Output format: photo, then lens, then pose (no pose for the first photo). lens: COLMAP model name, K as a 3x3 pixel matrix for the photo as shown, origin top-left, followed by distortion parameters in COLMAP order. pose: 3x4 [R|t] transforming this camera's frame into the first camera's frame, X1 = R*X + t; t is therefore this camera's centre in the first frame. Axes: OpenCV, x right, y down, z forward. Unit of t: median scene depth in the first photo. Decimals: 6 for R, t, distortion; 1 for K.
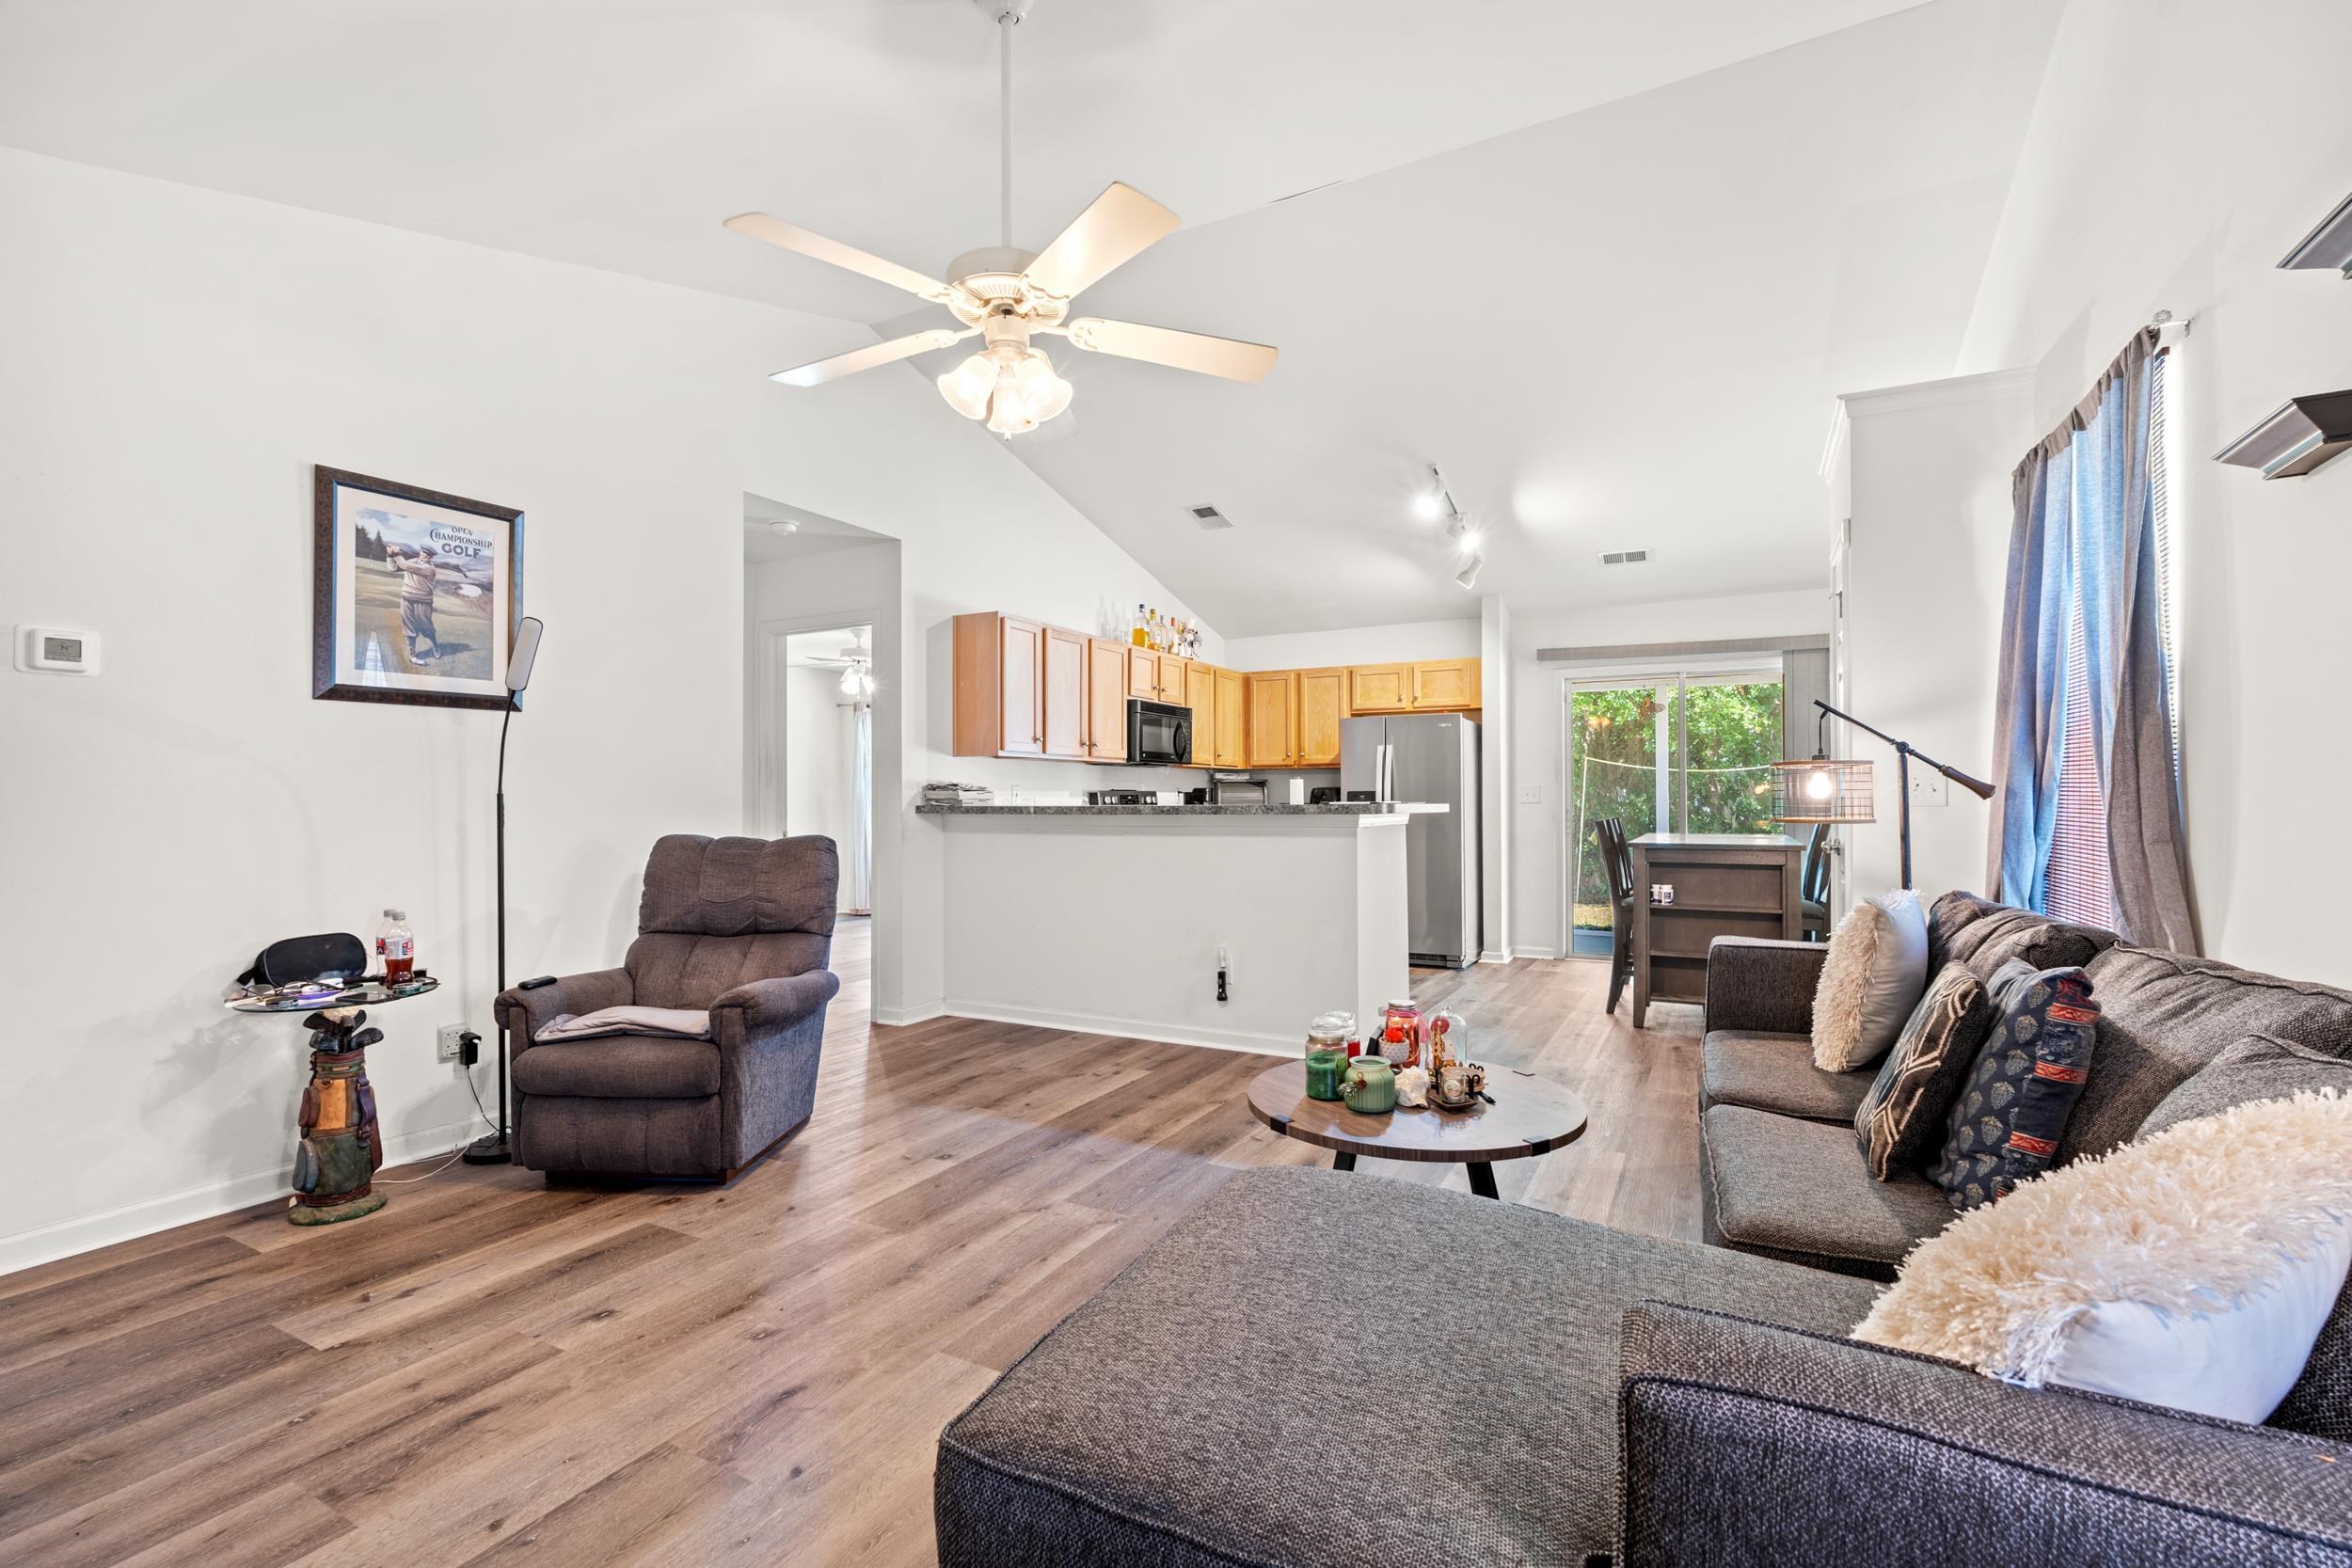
lens RADIAL K [[1035.0, 0, 1182.8], [0, 1035.0, 785.4], [0, 0, 1]] dist [-0.001736, 0.000520]
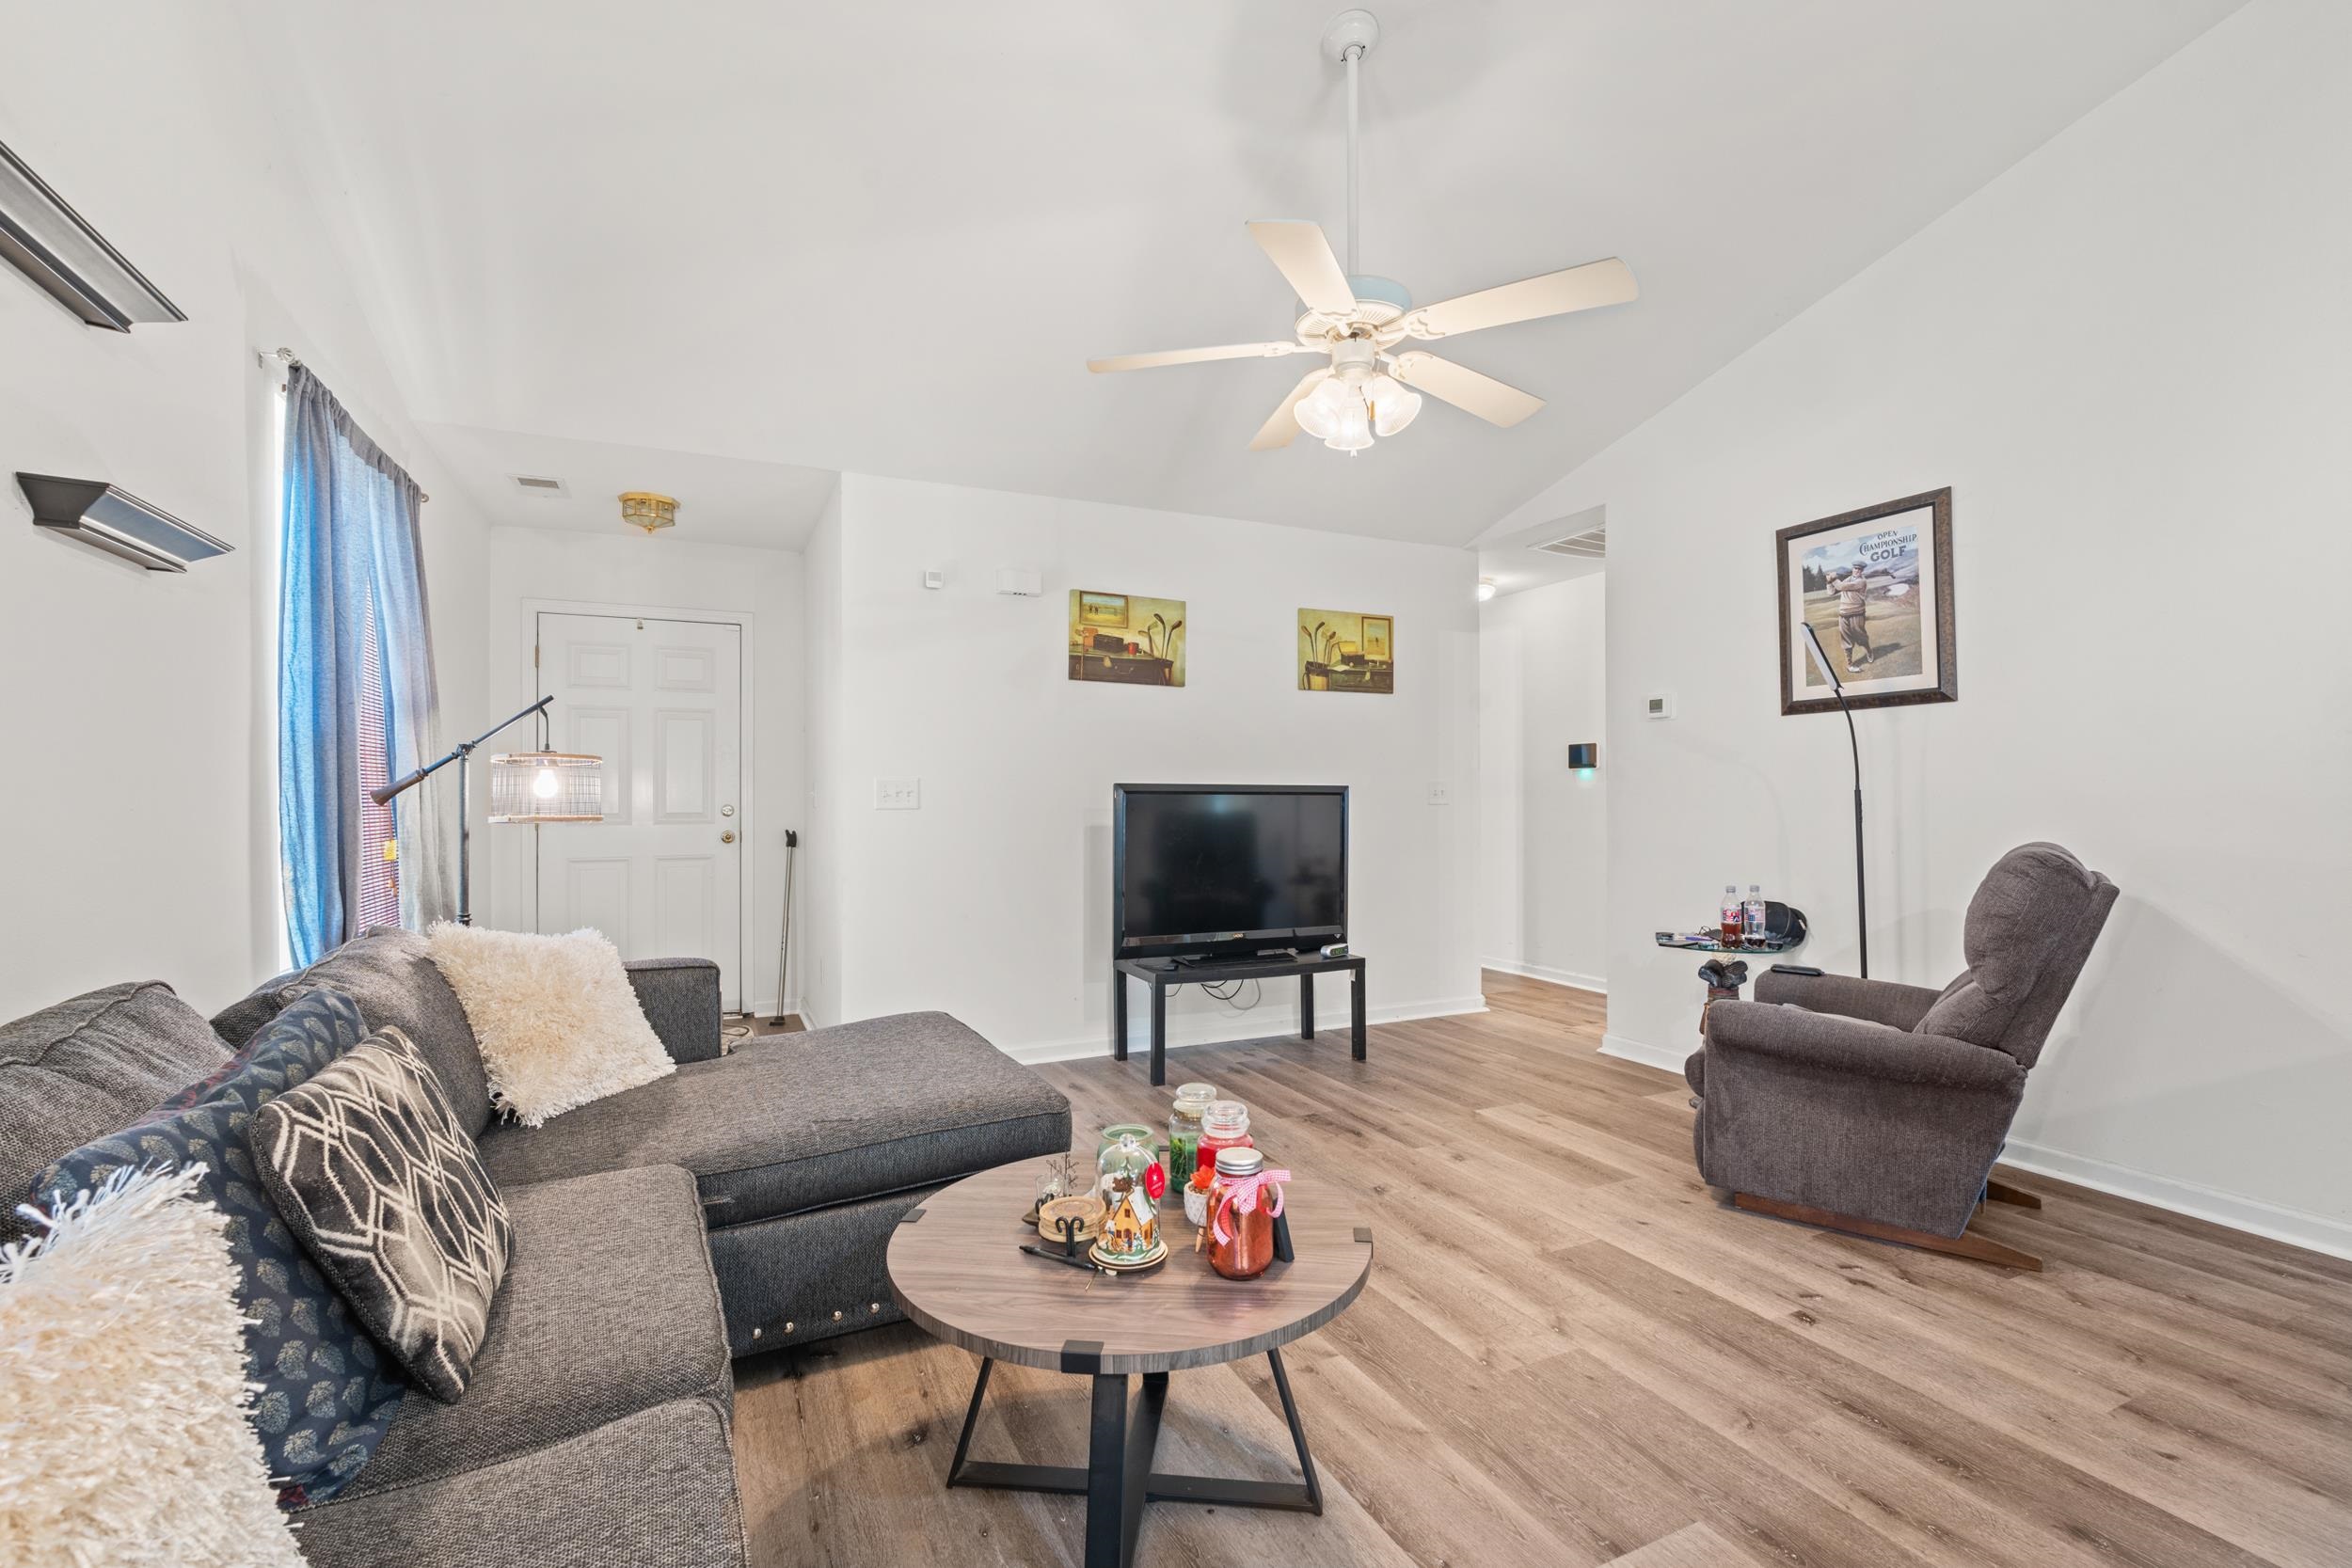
lens RADIAL K [[1035.0, 0, 1182.8], [0, 1035.0, 785.4], [0, 0, 1]] dist [-0.001736, 0.000520]
pose [[-0.593006, -0.003745, -0.805189, 0.546217], [0.014129, 0.999787, -0.015056, 0.009271], [0.805074, -0.020305, -0.592827, 1.035128]]
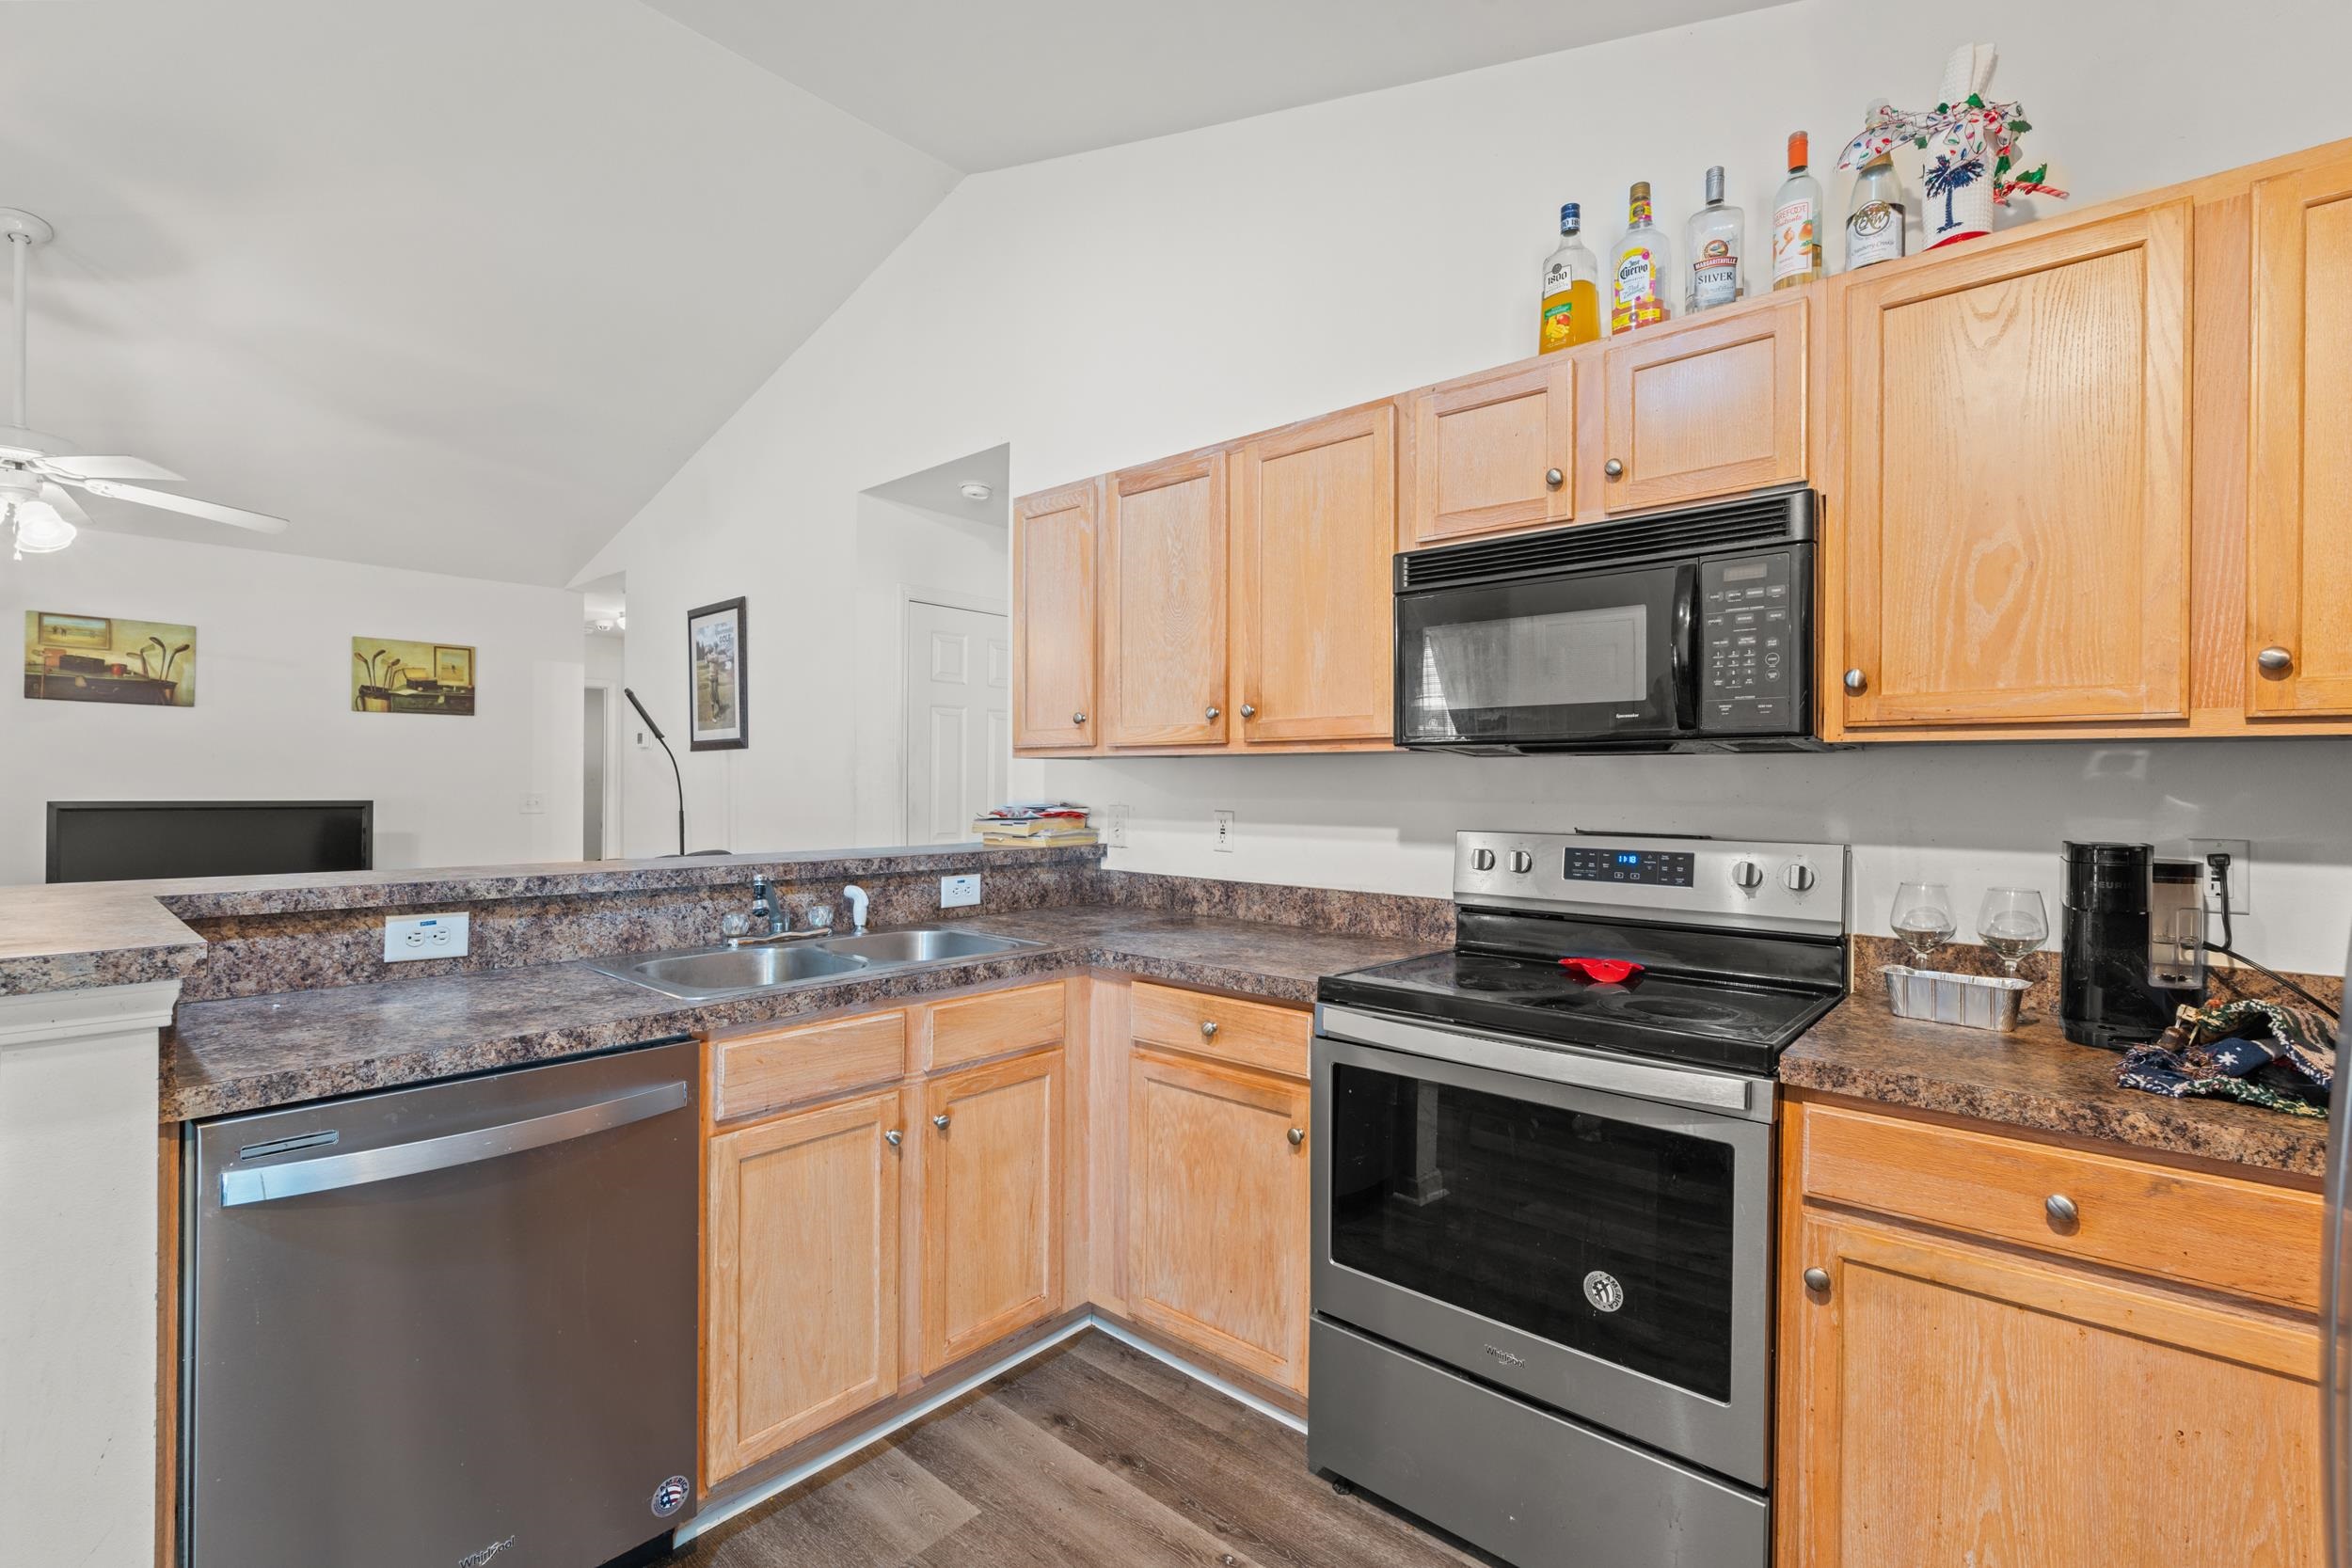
lens RADIAL K [[1055.9, 0, 1176.0], [0, 1055.9, 784.0], [0, 0, 1]] dist [-0.004700, -0.000056]
pose [[-0.234597, 0.000946, -0.972092, 0.559169], [0.006653, 0.999978, -0.000632, -0.022667], [0.972070, -0.006615, -0.234598, 1.927208]]
